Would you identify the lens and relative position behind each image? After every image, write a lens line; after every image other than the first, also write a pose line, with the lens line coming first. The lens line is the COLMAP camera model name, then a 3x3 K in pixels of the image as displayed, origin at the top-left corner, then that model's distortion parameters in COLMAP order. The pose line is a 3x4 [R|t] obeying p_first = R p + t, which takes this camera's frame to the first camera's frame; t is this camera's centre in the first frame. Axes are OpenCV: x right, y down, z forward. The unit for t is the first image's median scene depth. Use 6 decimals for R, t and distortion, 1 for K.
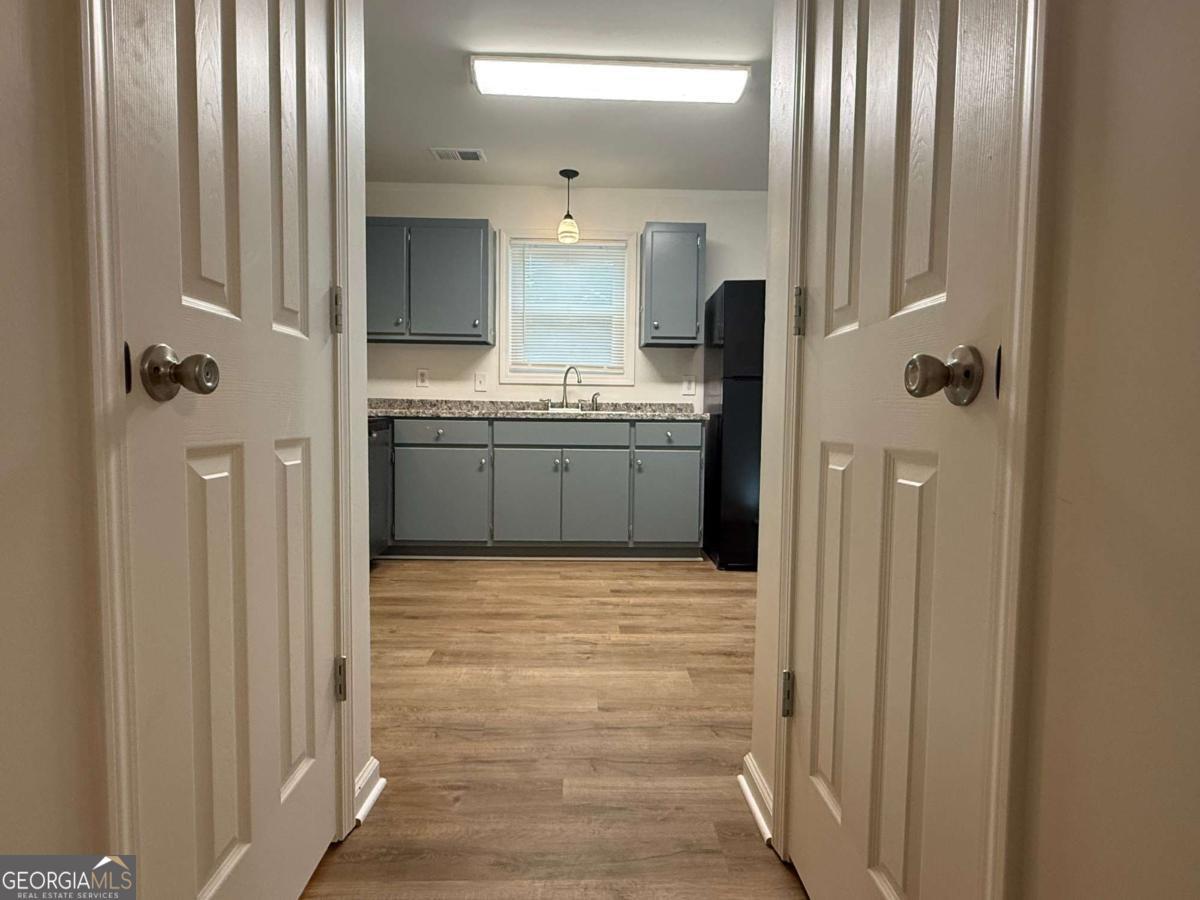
lens RADIAL K [[664.7, 0, 604.8], [0, 664.7, 459.0], [0, 0, 1]] dist [-0.000701, -0.000653]
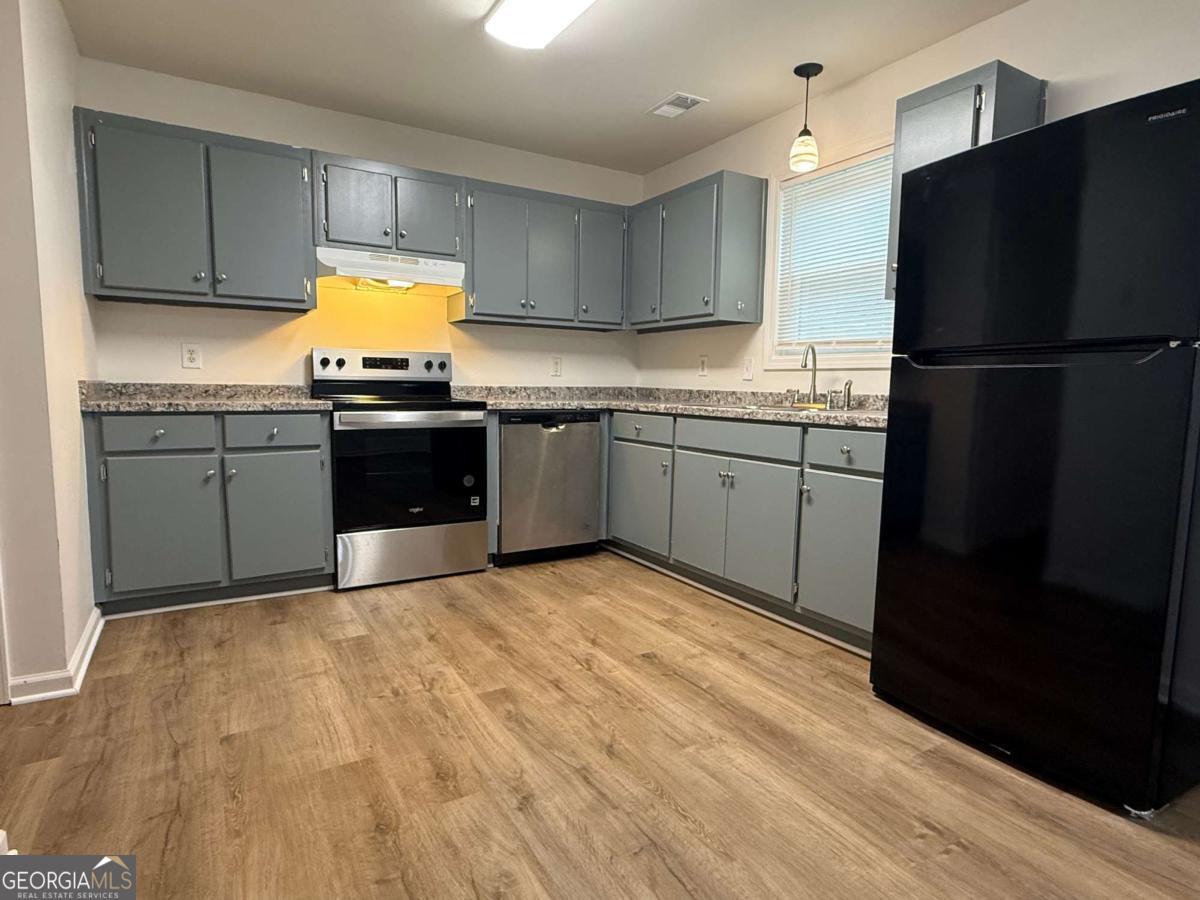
lens RADIAL K [[664.7, 0, 604.8], [0, 664.7, 459.0], [0, 0, 1]] dist [-0.000701, -0.000653]
pose [[0.490416, 0.091845, -0.866635, 0.576791], [-0.065350, 0.995507, 0.068523, -0.062000], [0.869035, 0.023030, 0.494215, 0.556190]]
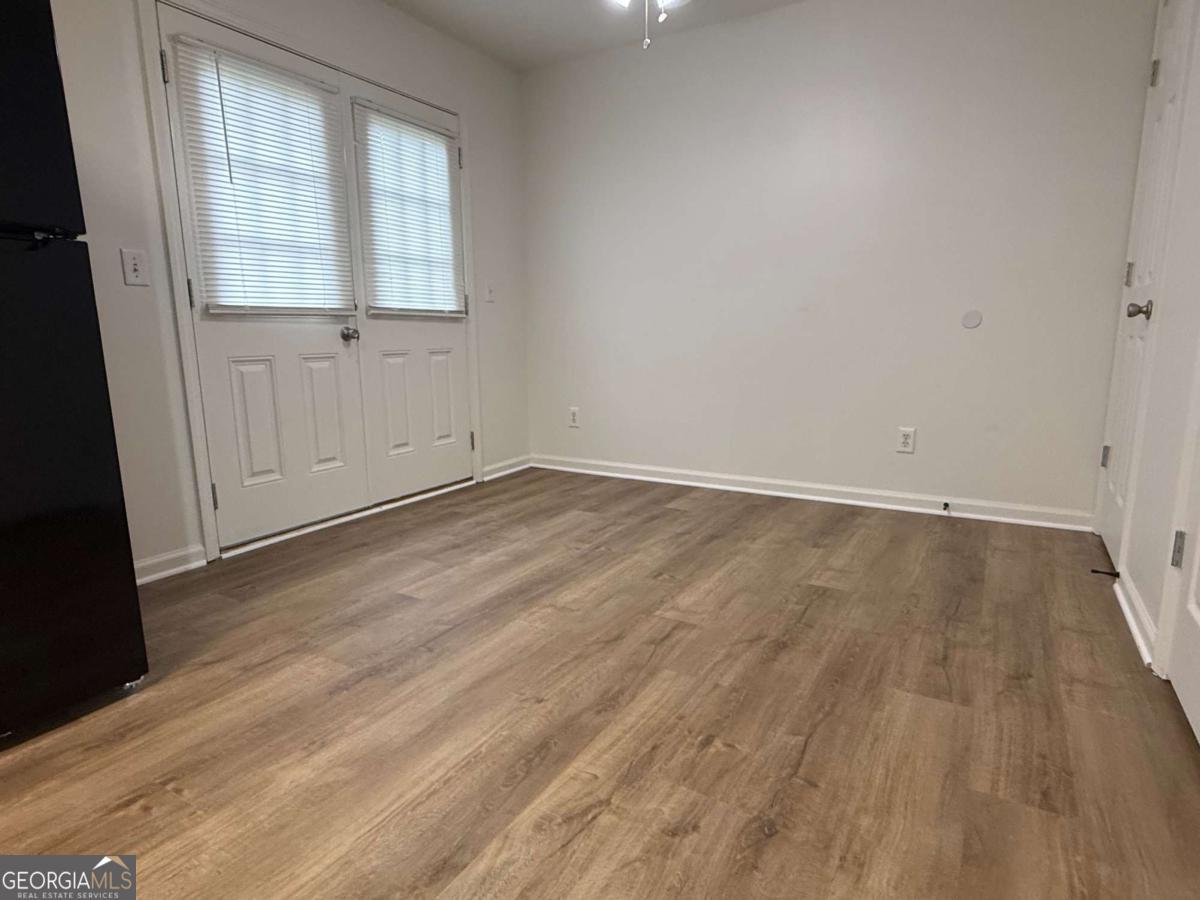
lens RADIAL K [[672.0, 0, 595.1], [0, 672.0, 450.4], [0, 0, 1]] dist [-0.002495, 0.000498]
pose [[0.542102, -0.164824, 0.823989, 0.199865], [0.071948, 0.986078, 0.149912, -0.034239], [-0.837227, -0.021983, 0.546414, 0.550908]]
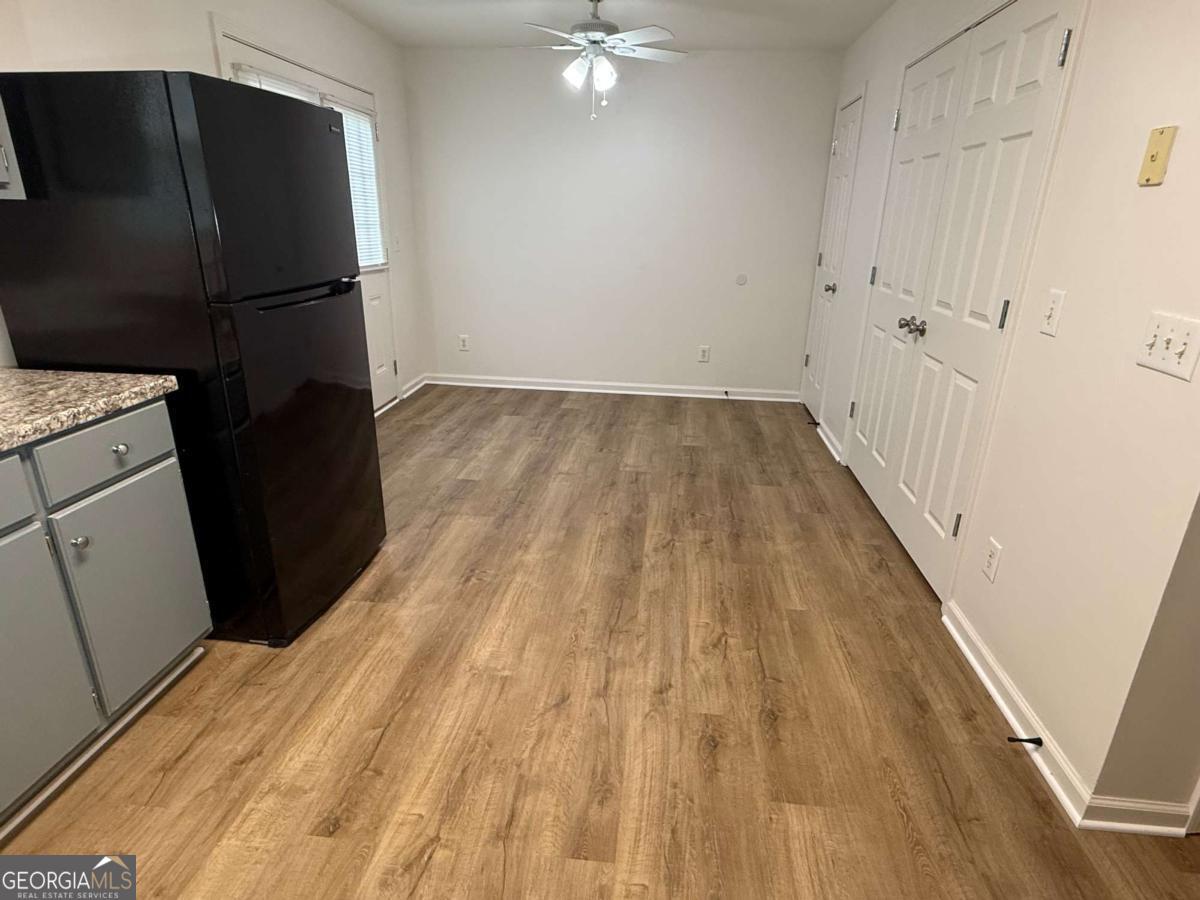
lens RADIAL K [[671.2, 0, 601.0], [0, 671.2, 453.7], [0, 0, 1]] dist [-0.000902, 0.000843]
pose [[0.136560, -0.341602, 0.929871, -0.284352], [0.042570, 0.939821, 0.339005, -0.182062], [-0.989717, -0.006710, 0.142884, 0.707940]]
